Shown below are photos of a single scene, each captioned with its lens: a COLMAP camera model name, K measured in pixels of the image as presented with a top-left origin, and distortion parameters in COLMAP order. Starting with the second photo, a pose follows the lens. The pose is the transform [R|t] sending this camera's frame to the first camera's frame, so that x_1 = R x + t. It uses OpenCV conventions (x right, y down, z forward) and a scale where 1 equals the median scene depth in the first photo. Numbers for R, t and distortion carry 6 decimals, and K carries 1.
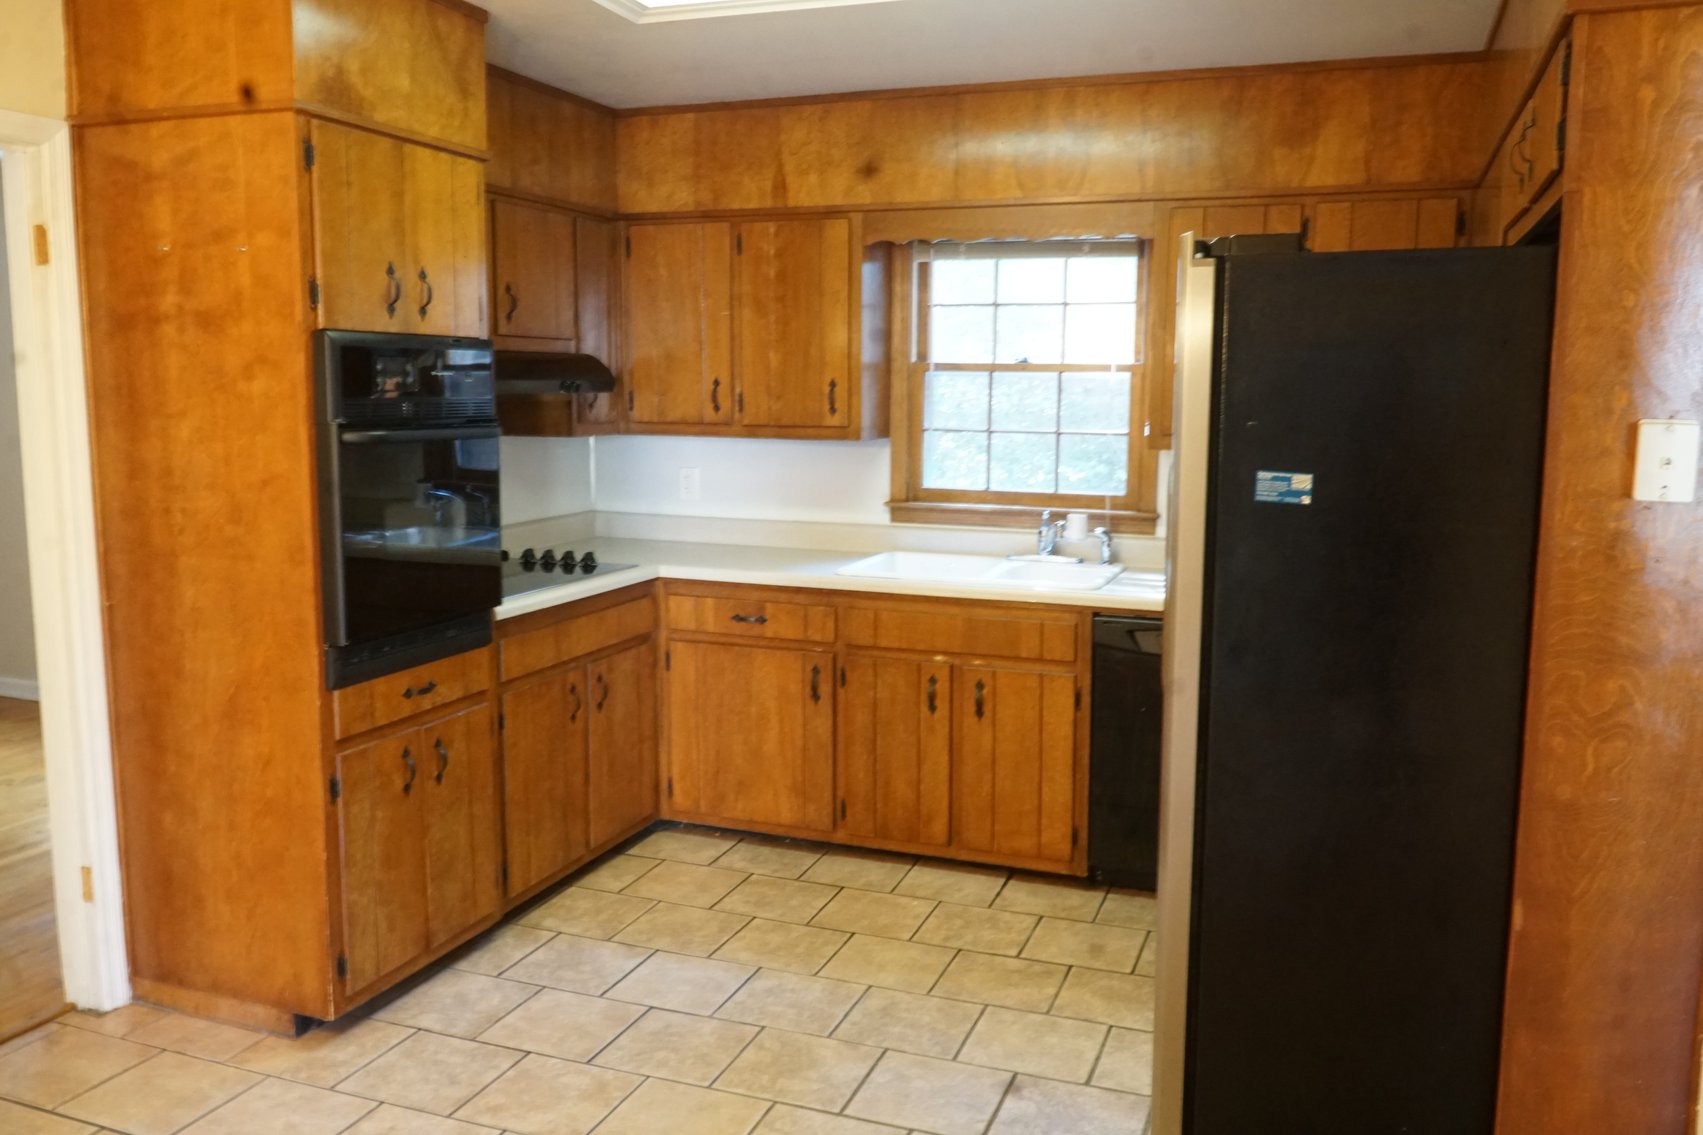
lens RADIAL K [[1359.0, 0, 851.5], [0, 1359.0, 567.5], [0, 0, 1]] dist [-0.003706, -0.005154]
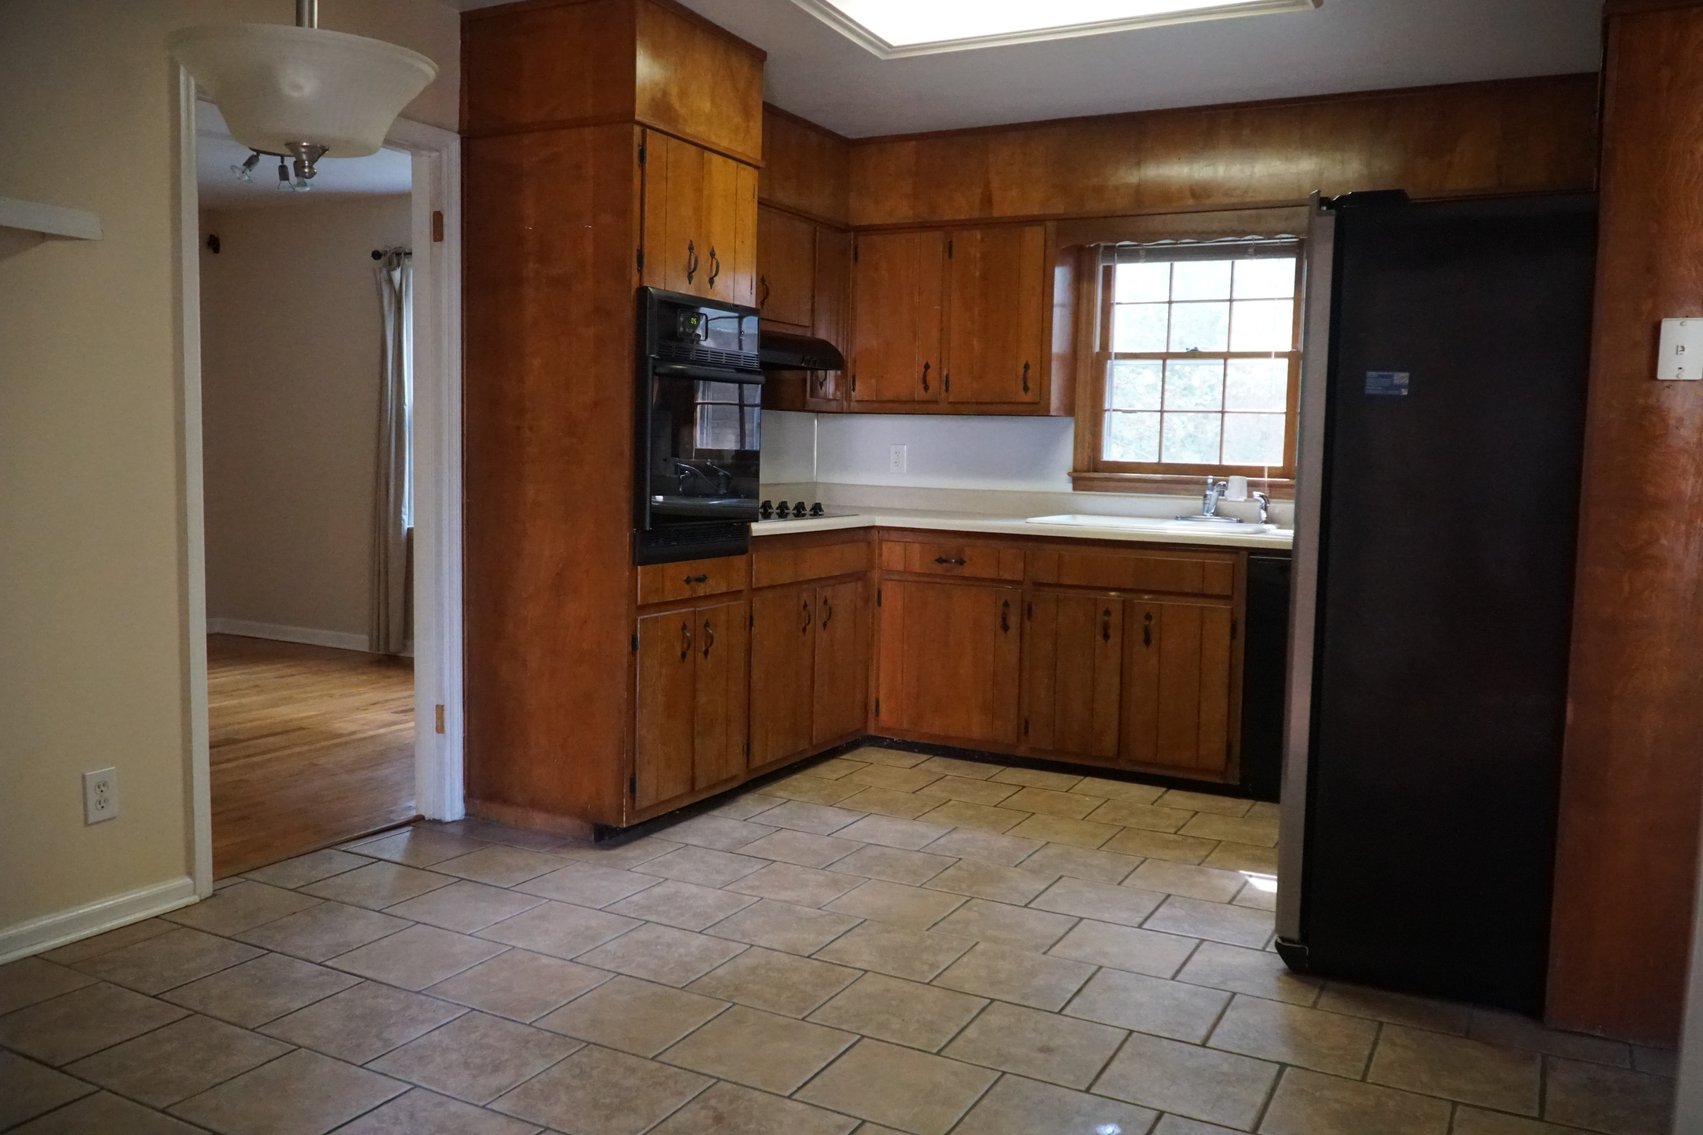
lens RADIAL K [[1363.4, 0, 851.5], [0, 1363.4, 567.5], [0, 0, 1]] dist [-0.000565, -0.000490]
pose [[0.991698, 0.027006, -0.125722, -0.011936], [-0.033161, 0.998338, -0.047128, 0.106830], [0.124241, 0.050906, 0.990945, -0.190967]]
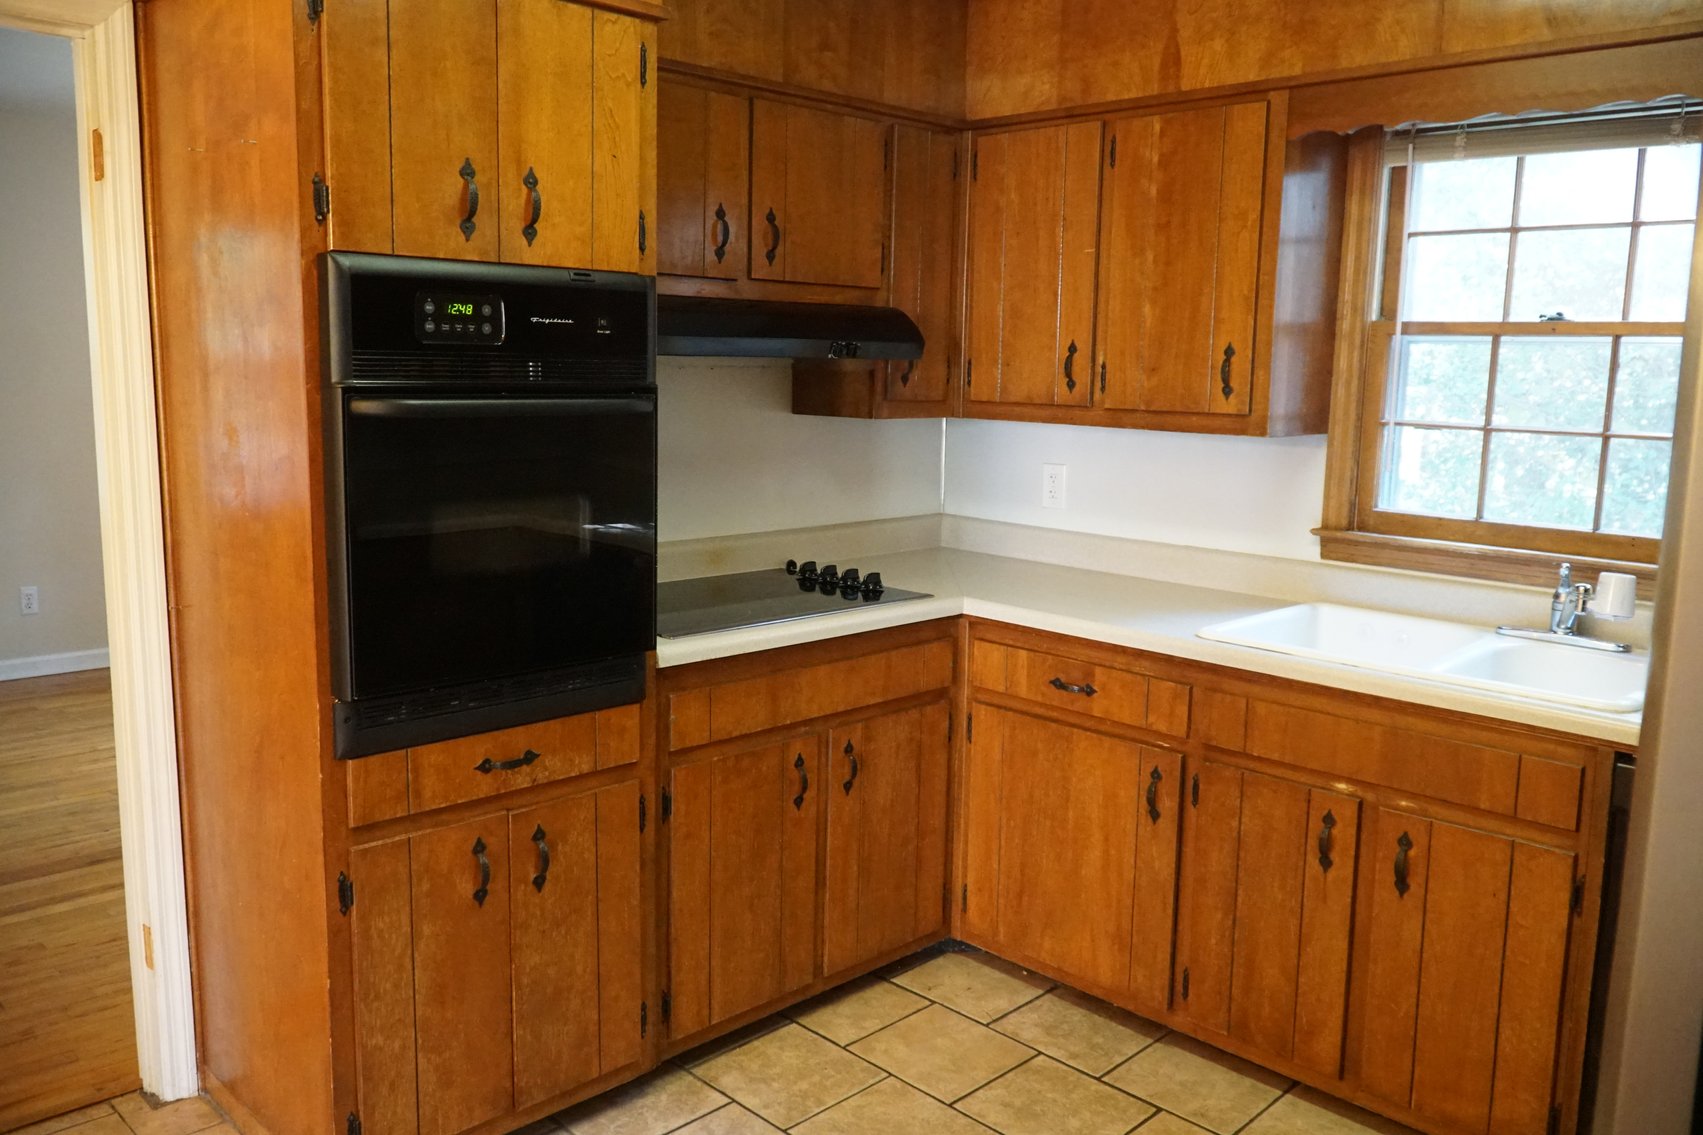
lens RADIAL K [[1359.0, 0, 851.5], [0, 1359.0, 567.5], [0, 0, 1]] dist [-0.003706, -0.005154]
pose [[0.909281, 0.074901, -0.409386, 0.107641], [-0.070001, 0.997182, 0.026967, -0.035604], [0.410253, 0.004137, 0.911962, 0.331558]]
